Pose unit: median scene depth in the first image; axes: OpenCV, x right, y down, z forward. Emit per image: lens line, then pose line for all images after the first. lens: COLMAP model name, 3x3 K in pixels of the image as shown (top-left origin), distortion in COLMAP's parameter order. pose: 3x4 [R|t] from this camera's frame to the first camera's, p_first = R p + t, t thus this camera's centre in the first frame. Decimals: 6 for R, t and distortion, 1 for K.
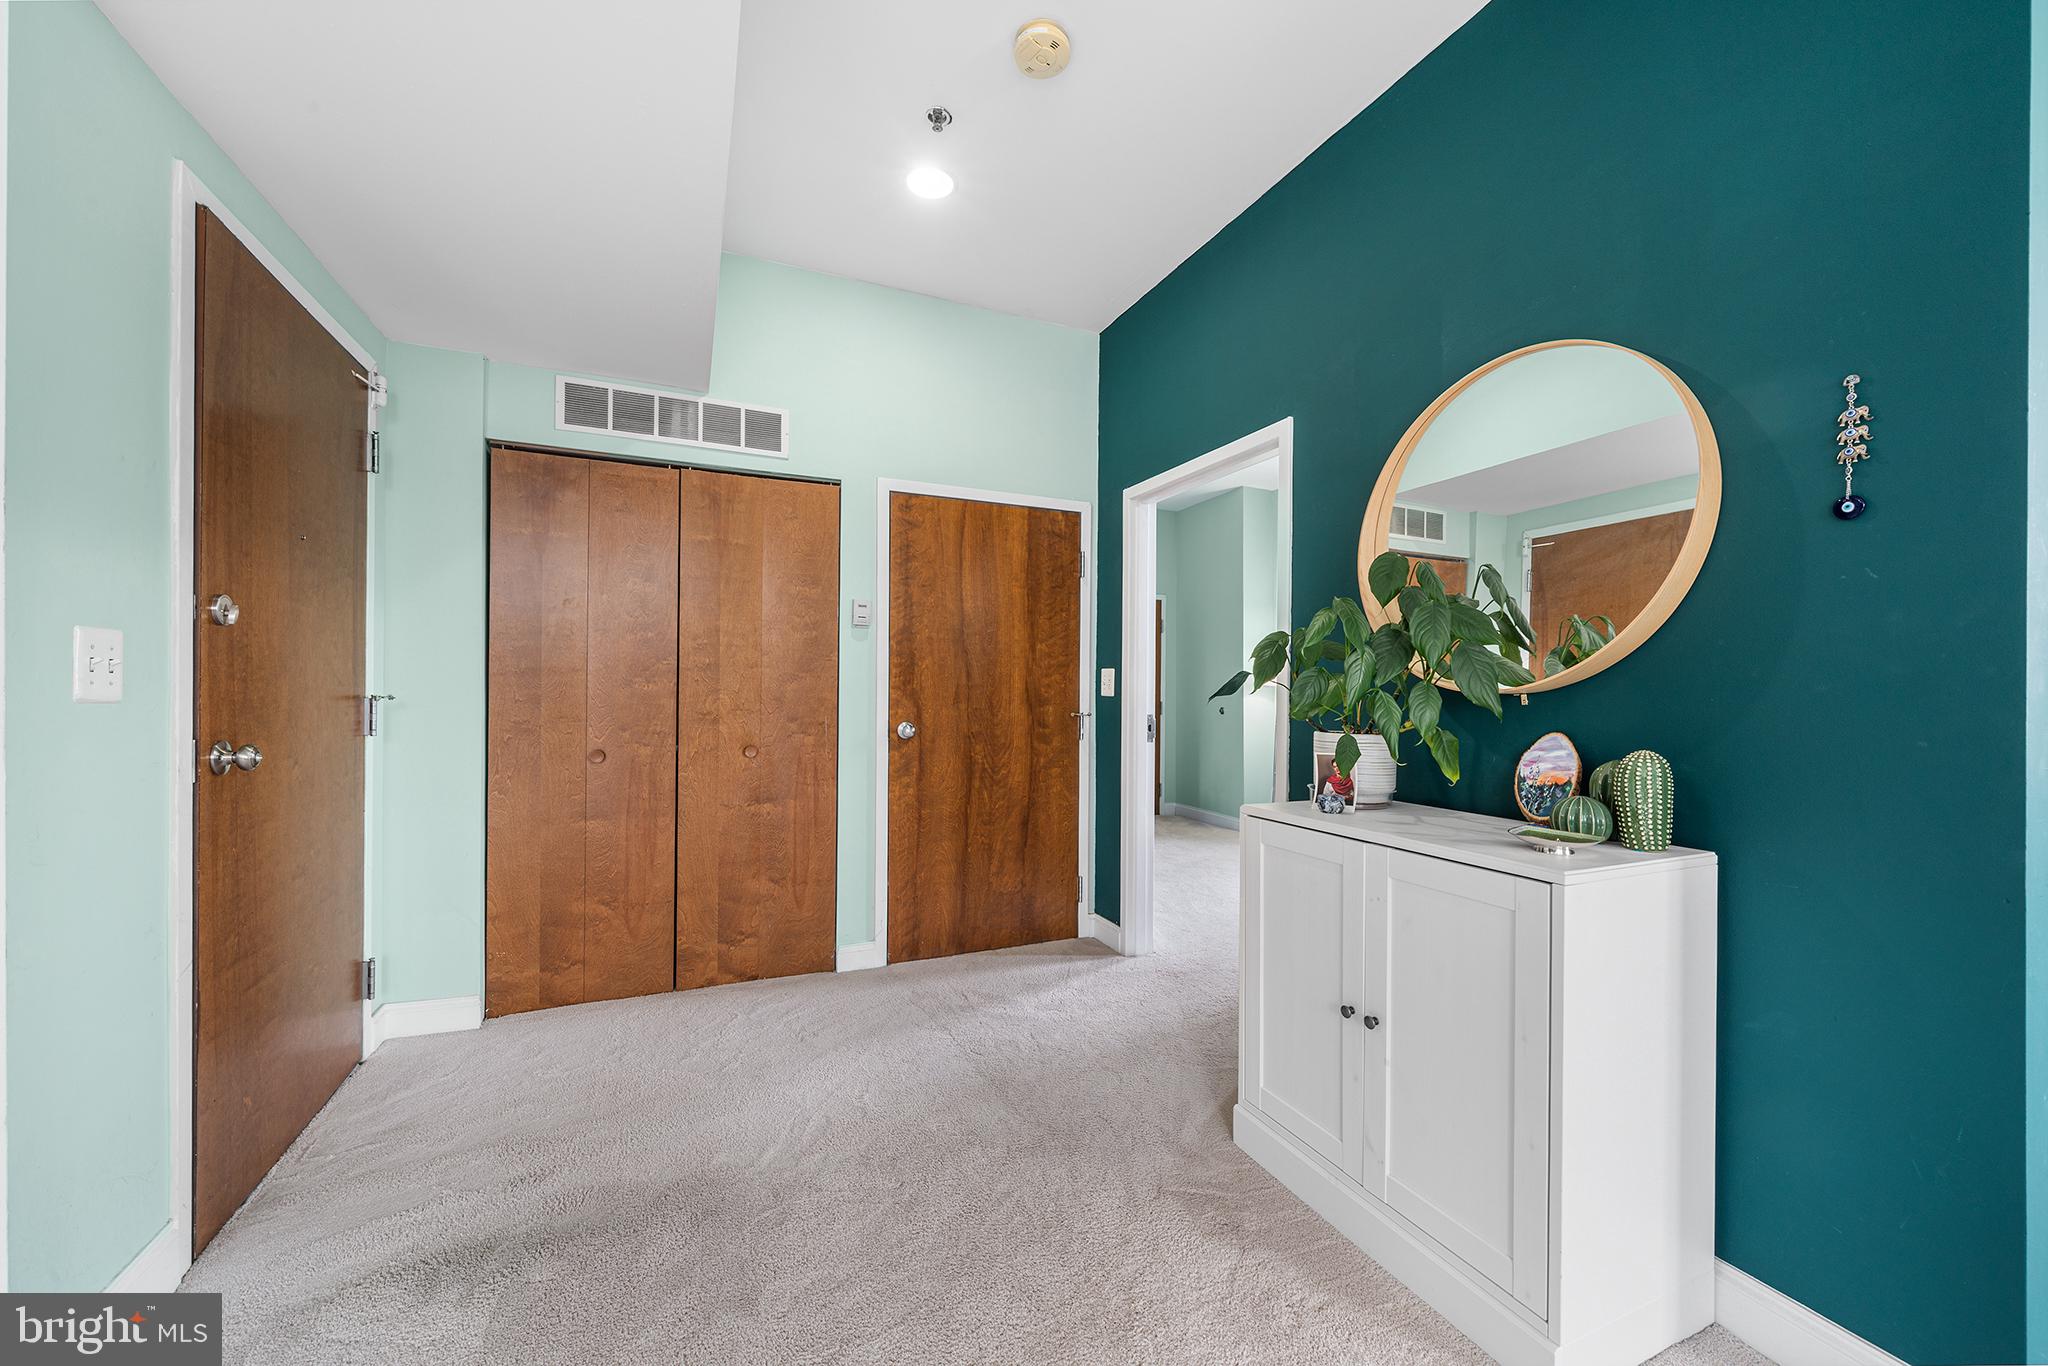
lens RADIAL K [[761.2, 0, 1020.6], [0, 761.2, 687.6], [0, 0, 1]] dist [-0.001993, -0.000192]
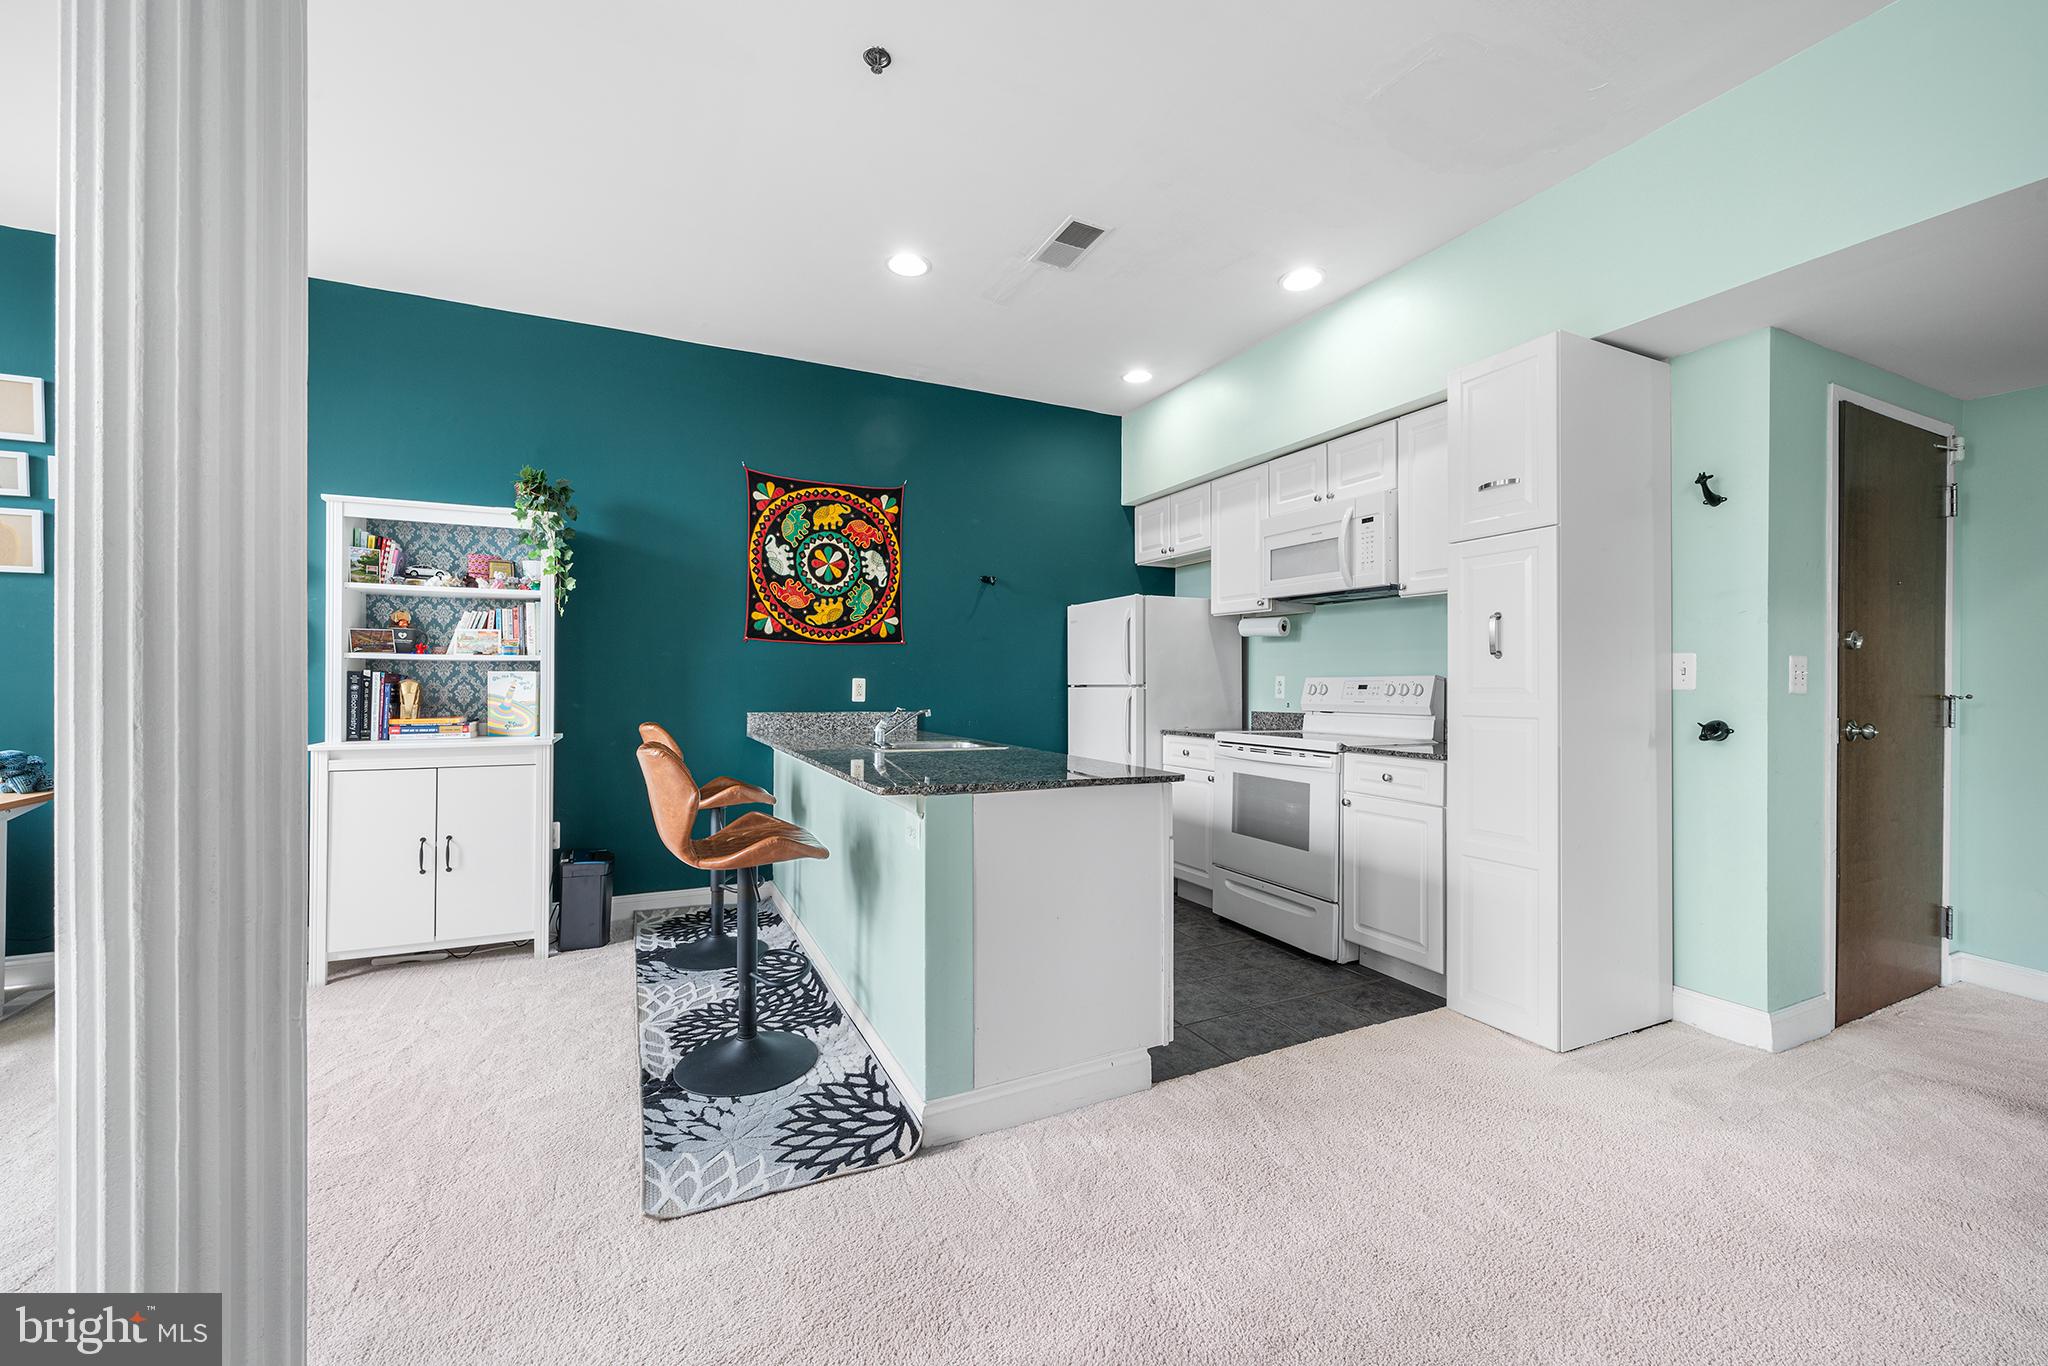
lens RADIAL K [[806.4, 0, 1019.3], [0, 806.4, 679.3], [0, 0, 1]] dist [-0.000590, -0.000284]
pose [[0.031949, -0.006244, -0.999470, 0.334669], [-0.008644, 0.999941, -0.006523, 0.005296], [0.999452, 0.008848, 0.031893, -0.455334]]
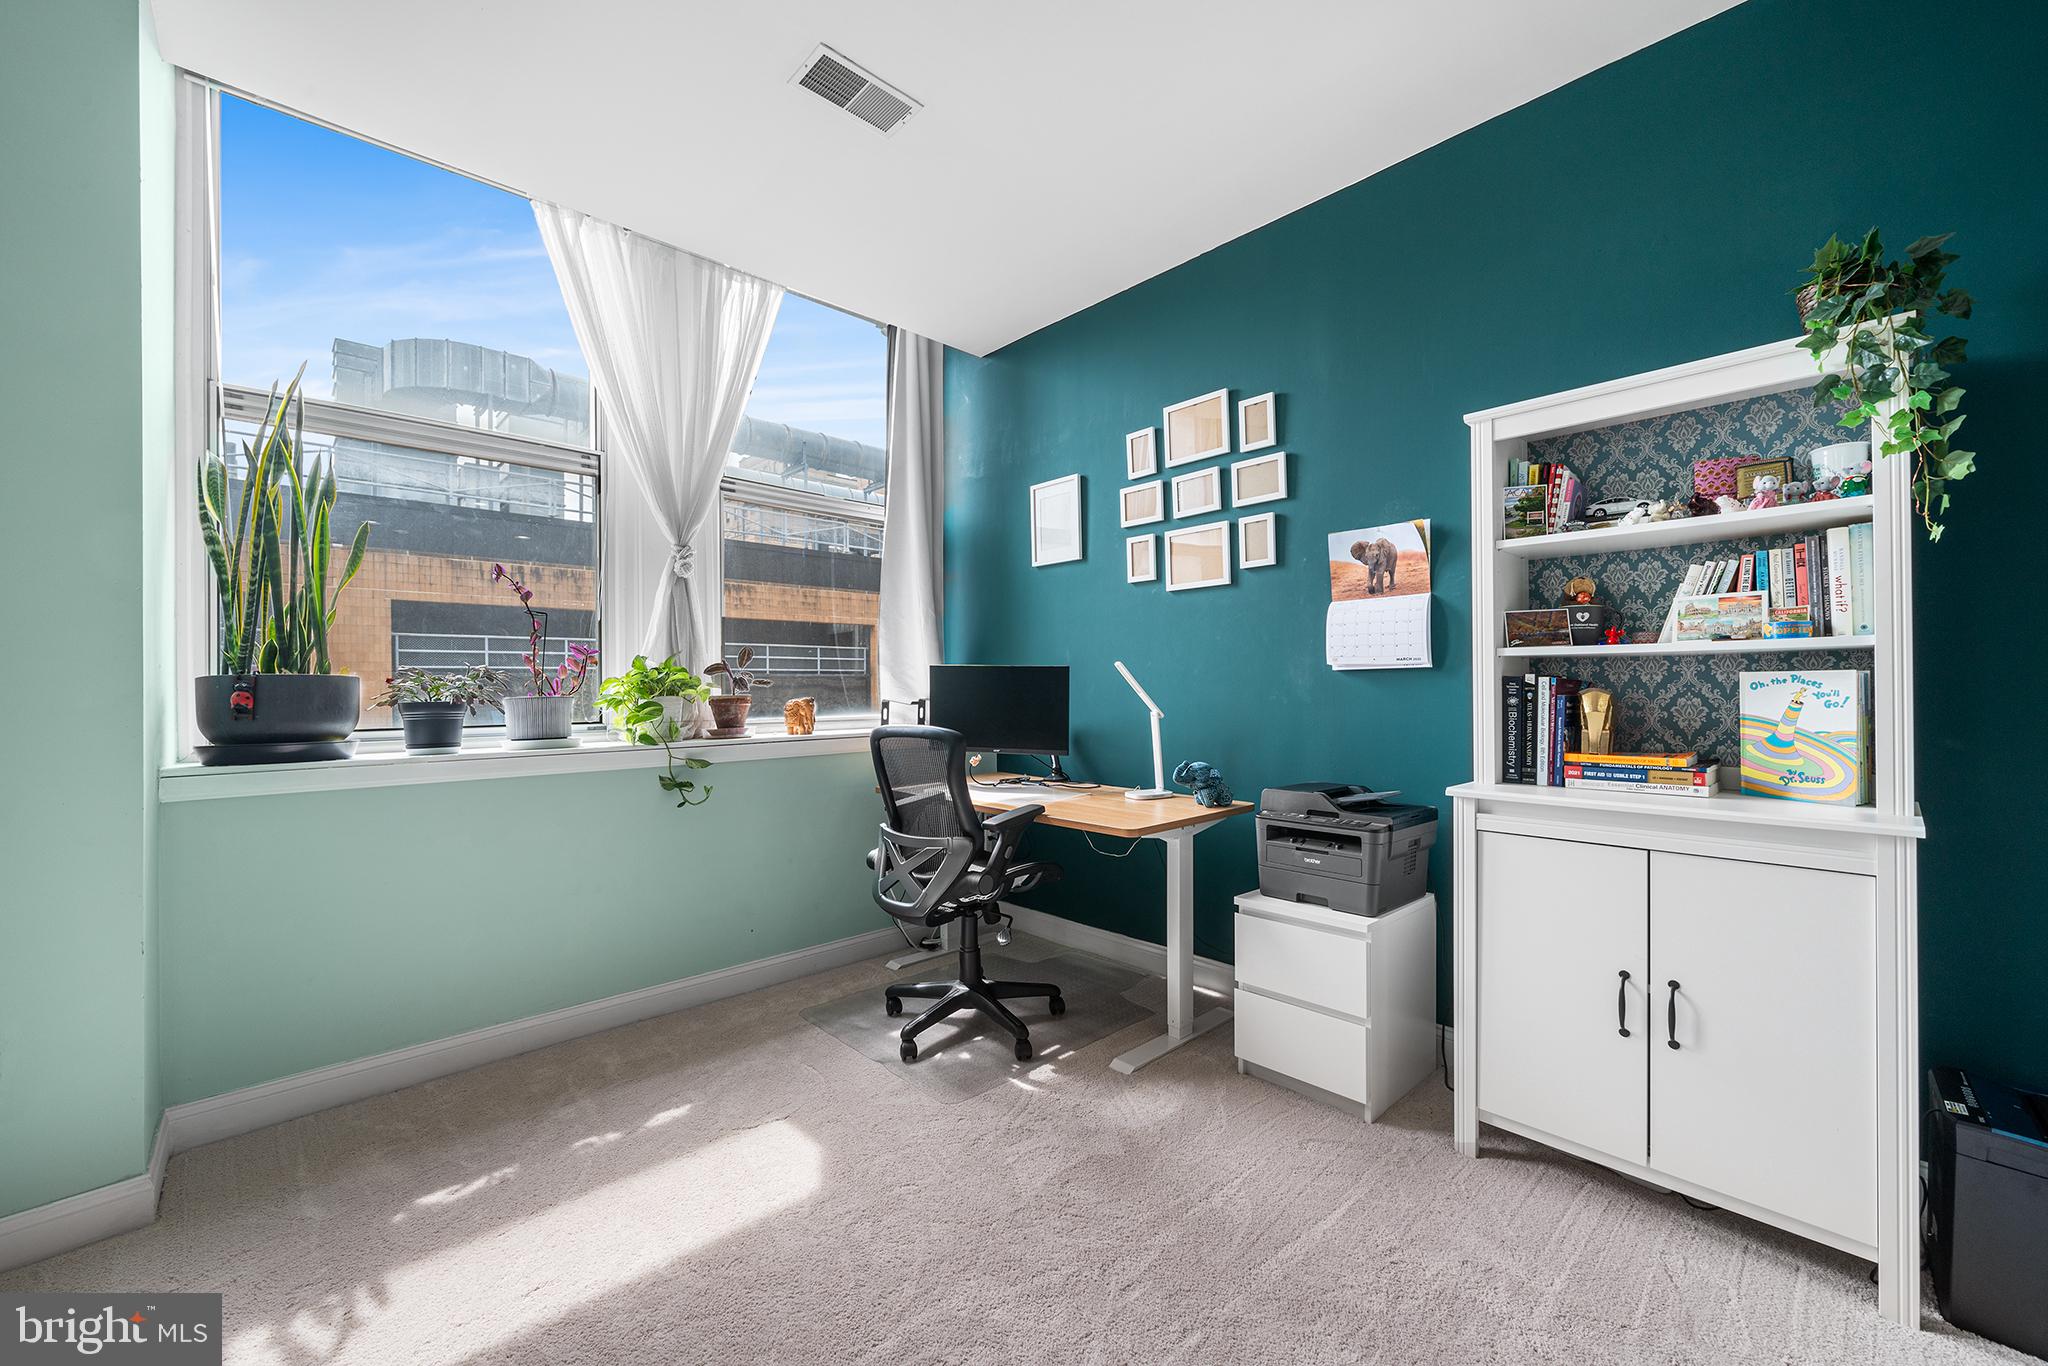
lens RADIAL K [[803.0, 0, 1019.4], [0, 803.0, 684.4], [0, 0, 1]] dist [-0.002322, -0.000132]
pose [[-0.941685, -0.001024, -0.336495, -0.147950], [-0.000389, 0.999998, -0.001956, 0.003662], [0.336496, -0.001711, -0.941683, -0.808152]]
